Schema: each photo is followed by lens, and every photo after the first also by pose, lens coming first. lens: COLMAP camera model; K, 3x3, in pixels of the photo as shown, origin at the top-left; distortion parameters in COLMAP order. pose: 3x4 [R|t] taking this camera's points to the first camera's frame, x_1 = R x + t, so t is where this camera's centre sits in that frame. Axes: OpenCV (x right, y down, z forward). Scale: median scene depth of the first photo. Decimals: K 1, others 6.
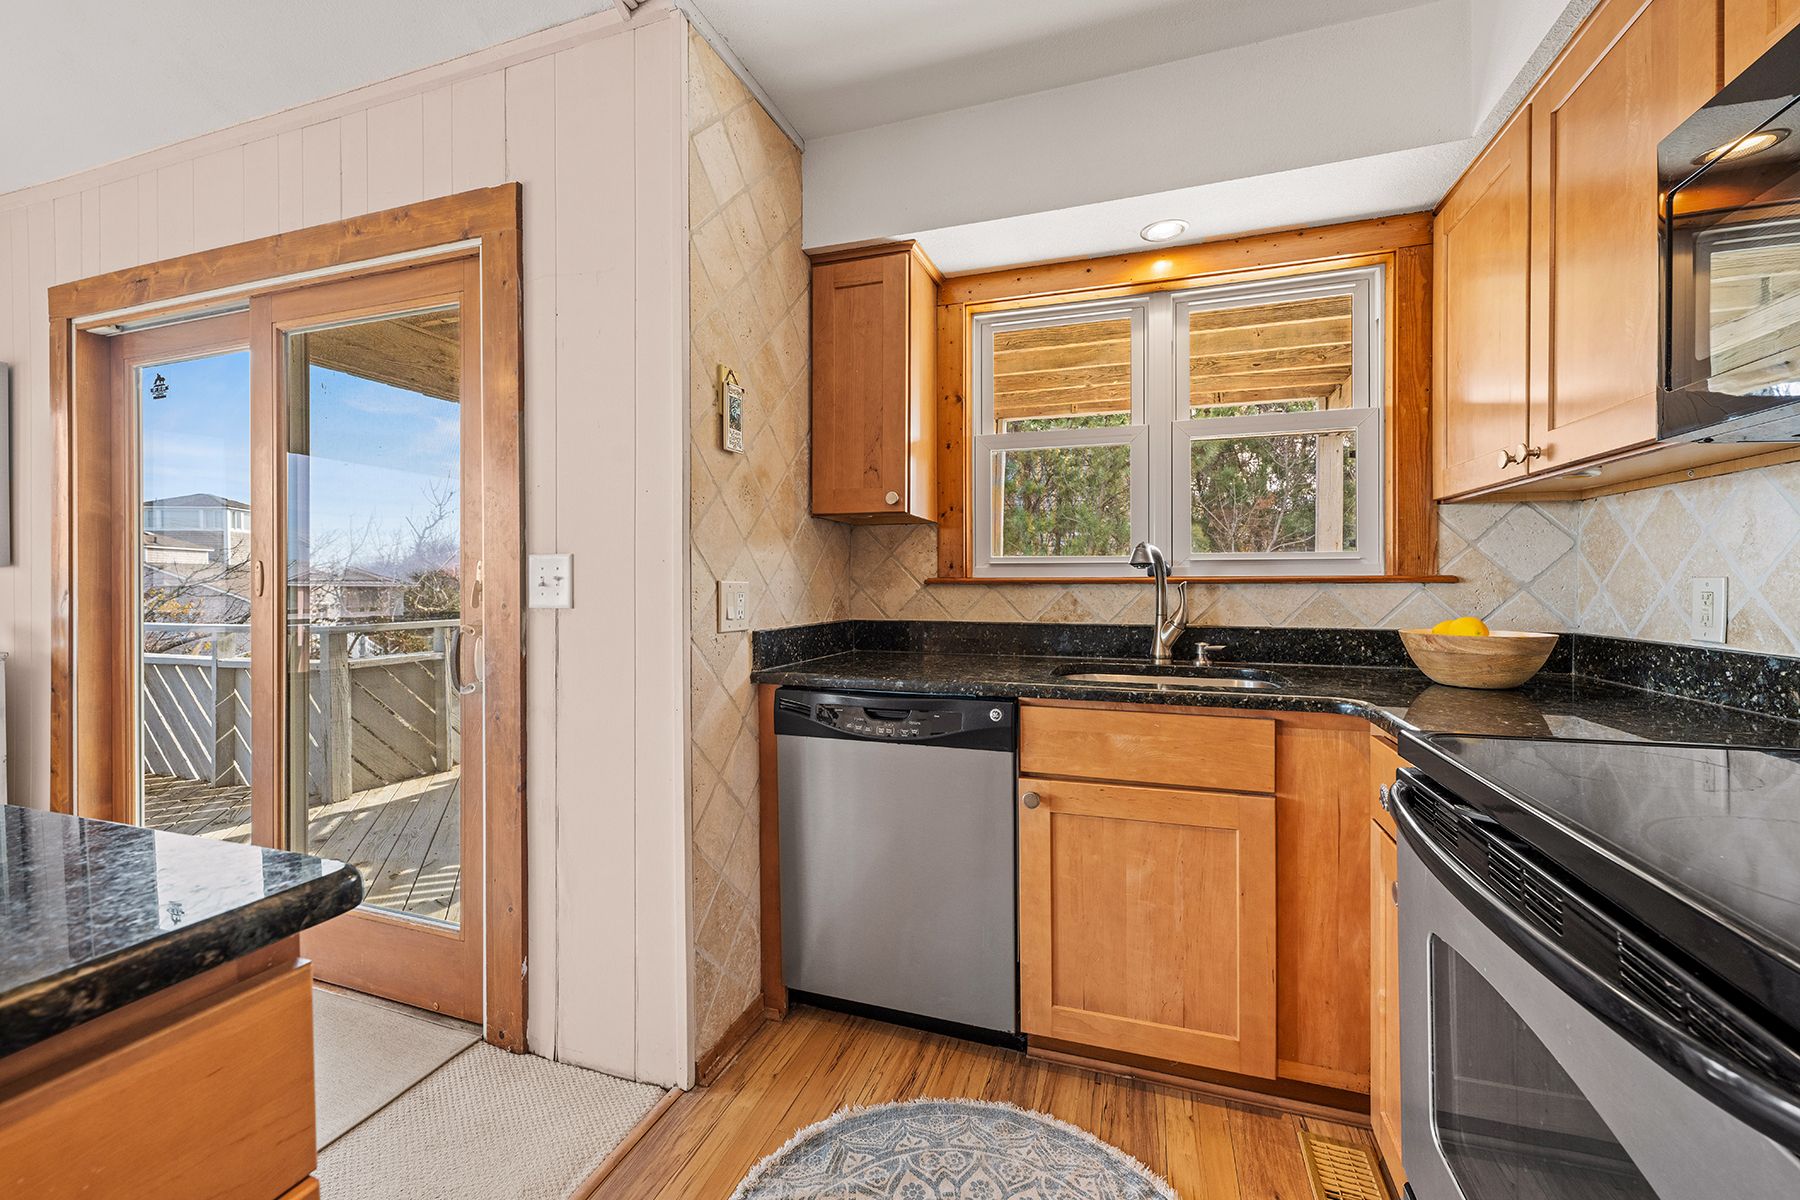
lens RADIAL K [[722.4, 0, 901.7], [0, 722.4, 562.8], [0, 0, 1]] dist [0.000992, 0.000161]
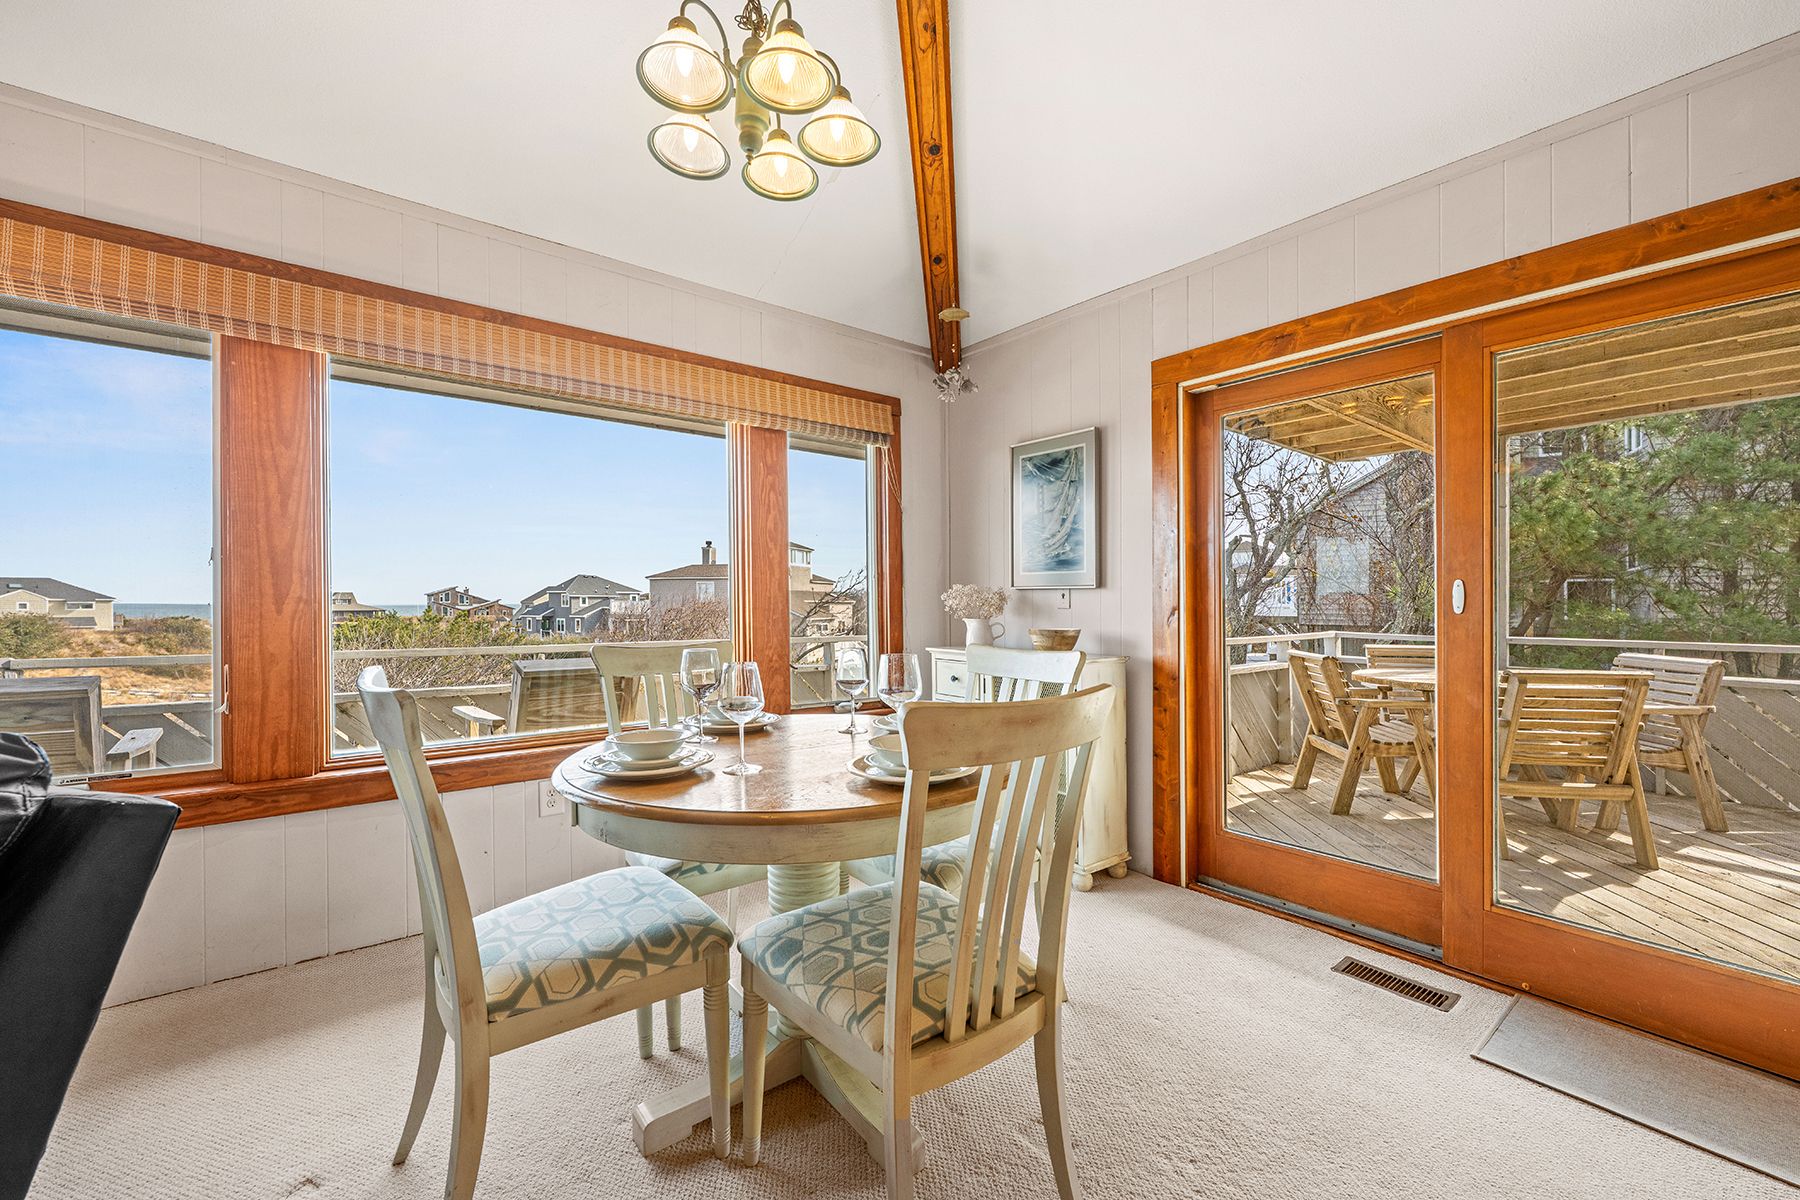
lens RADIAL K [[725.2, 0, 891.1], [0, 725.2, 611.2], [0, 0, 1]] dist [-0.000740, -0.000330]
pose [[0.841861, 0.008237, -0.539632, -1.094453], [0.011245, 0.999399, 0.032798, -0.000420], [0.539578, -0.033680, 0.841262, -0.360590]]
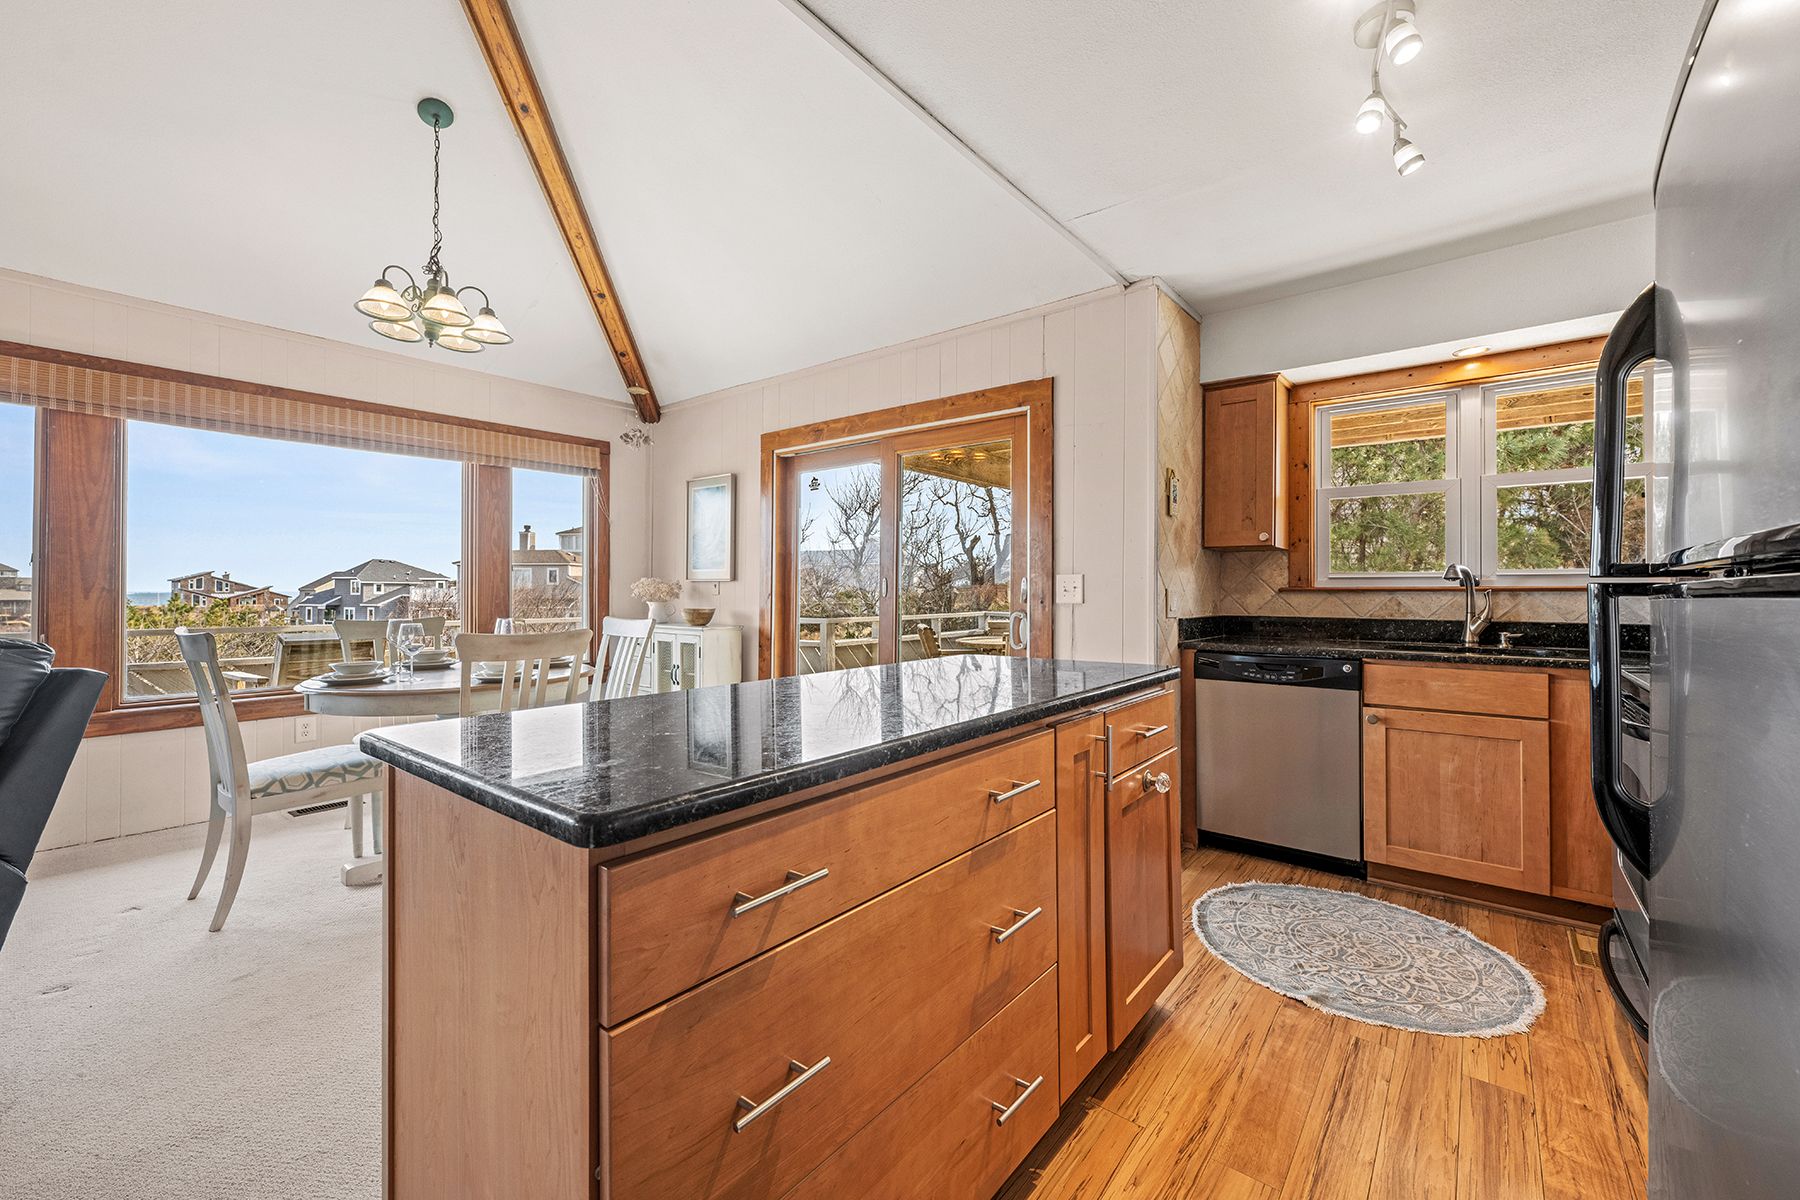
lens RADIAL K [[723.9, 0, 895.9], [0, 723.9, 578.9], [0, 0, 1]] dist [0.000996, 0.000022]
pose [[0.938231, -0.003535, -0.345992, -0.236427], [0.006687, 0.999946, 0.007918, -0.016209], [0.345945, -0.009743, 0.938204, -0.822466]]
